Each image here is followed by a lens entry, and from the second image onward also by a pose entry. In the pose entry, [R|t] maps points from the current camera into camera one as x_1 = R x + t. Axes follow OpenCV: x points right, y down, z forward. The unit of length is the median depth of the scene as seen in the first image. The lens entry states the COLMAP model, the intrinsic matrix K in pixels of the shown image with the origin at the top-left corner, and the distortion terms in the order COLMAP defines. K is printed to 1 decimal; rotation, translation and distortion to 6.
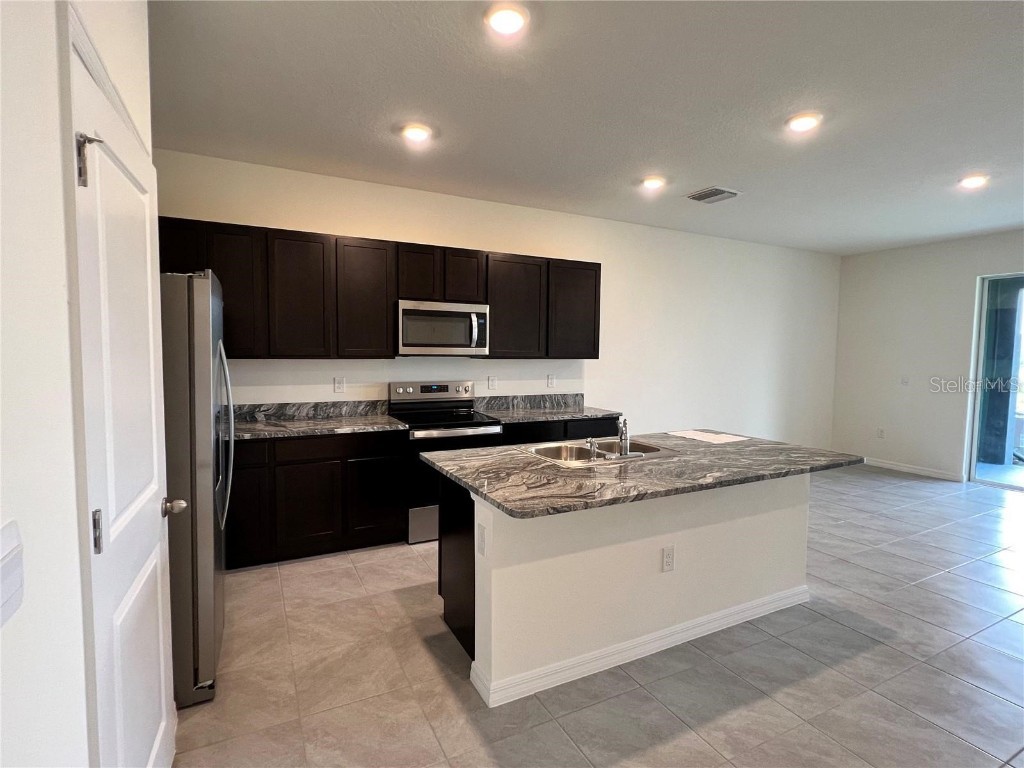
lens RADIAL K [[511.6, 0, 506.0], [0, 511.6, 386.6], [0, 0, 1]] dist [0.004067, 0.000416]
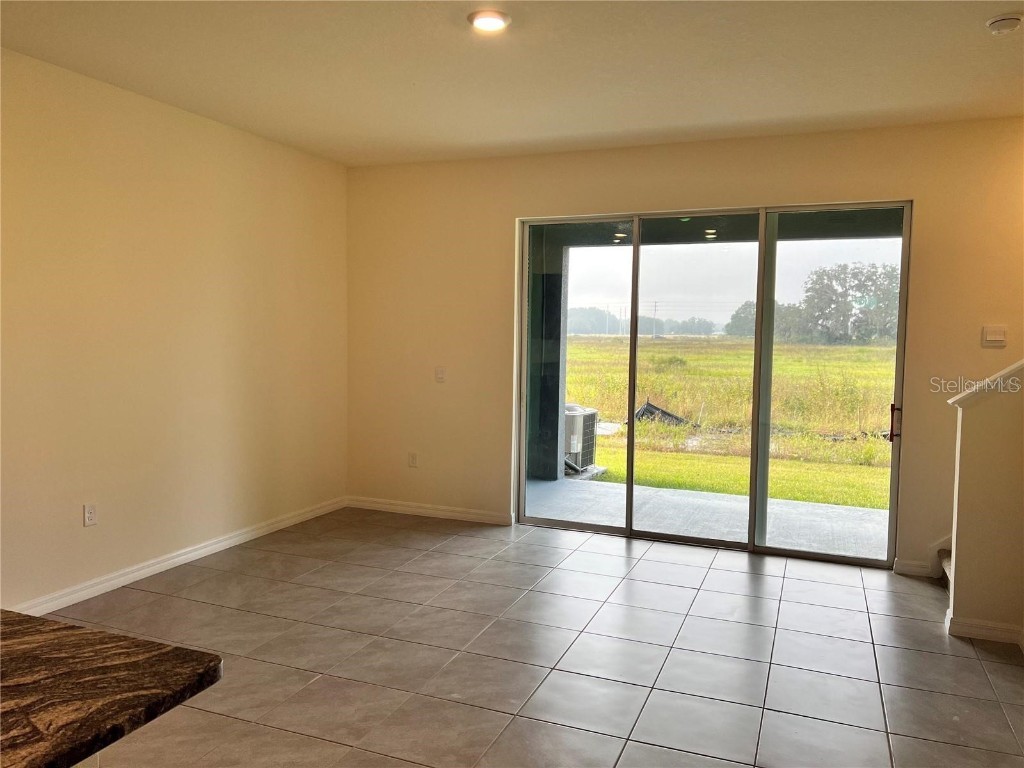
lens RADIAL K [[770.8, 0, 511.9], [0, 770.8, 382.0], [0, 0, 1]] dist [0.039706, -0.026785]
pose [[0.759152, -0.034925, 0.649975, 0.410265], [0.026885, 0.999390, 0.022299, -0.041477], [-0.650357, 0.000546, 0.759628, 0.393742]]
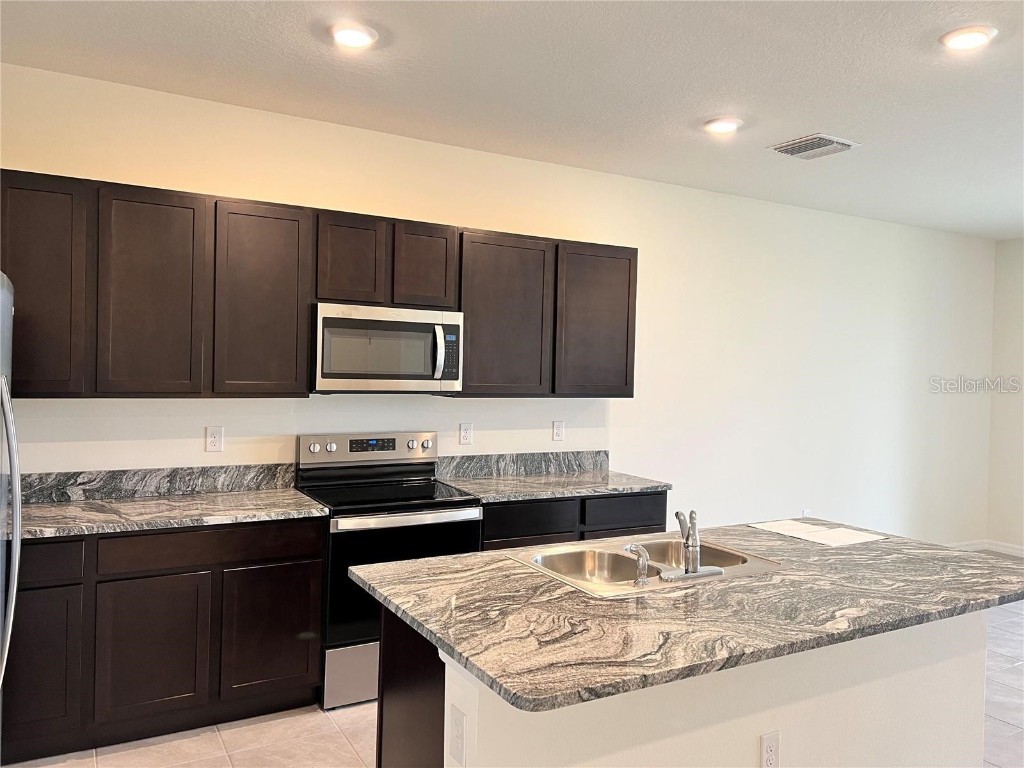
lens RADIAL K [[770.8, 0, 512.3], [0, 770.8, 378.5], [0, 0, 1]] dist [0.039706, -0.026785]
pose [[0.998715, 0.012594, 0.049097, -0.019743], [-0.009971, 0.998528, -0.053321, -0.030593], [-0.049696, 0.052763, 0.997370, 0.065488]]
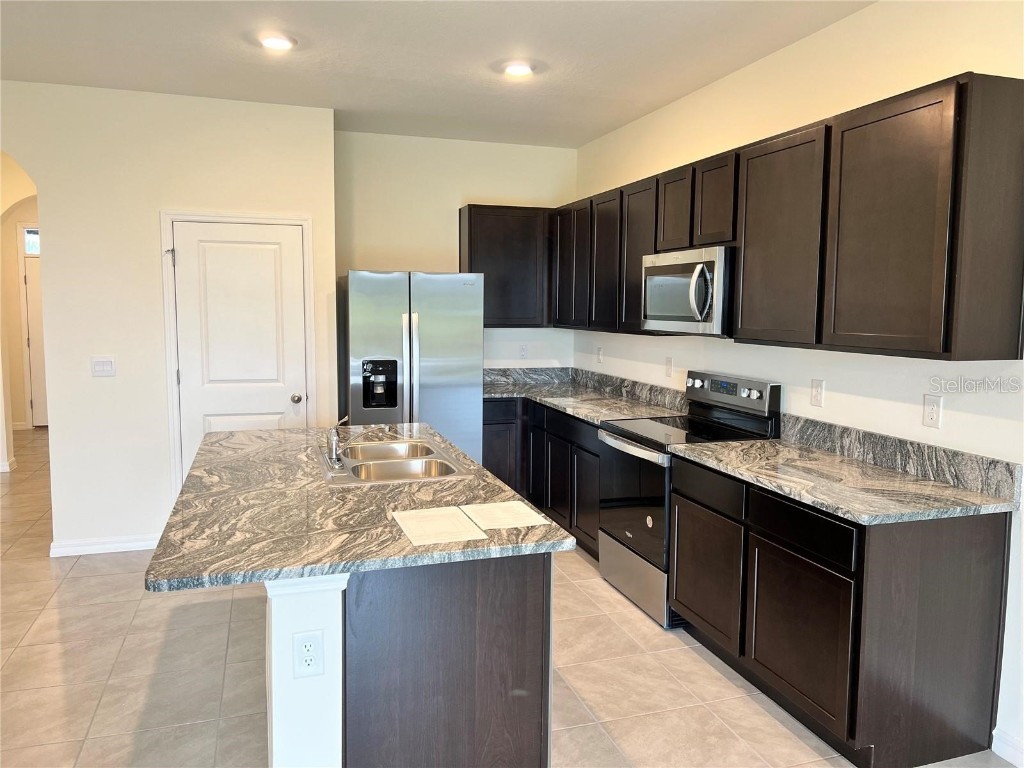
lens RADIAL K [[770.8, 0, 508.0], [0, 770.8, 381.2], [0, 0, 1]] dist [0.039706, -0.026785]
pose [[-0.170217, 0.088658, -0.981410, 0.914590], [-0.077697, 0.991636, 0.103057, -0.087532], [0.982339, 0.093794, -0.161905, 0.991495]]
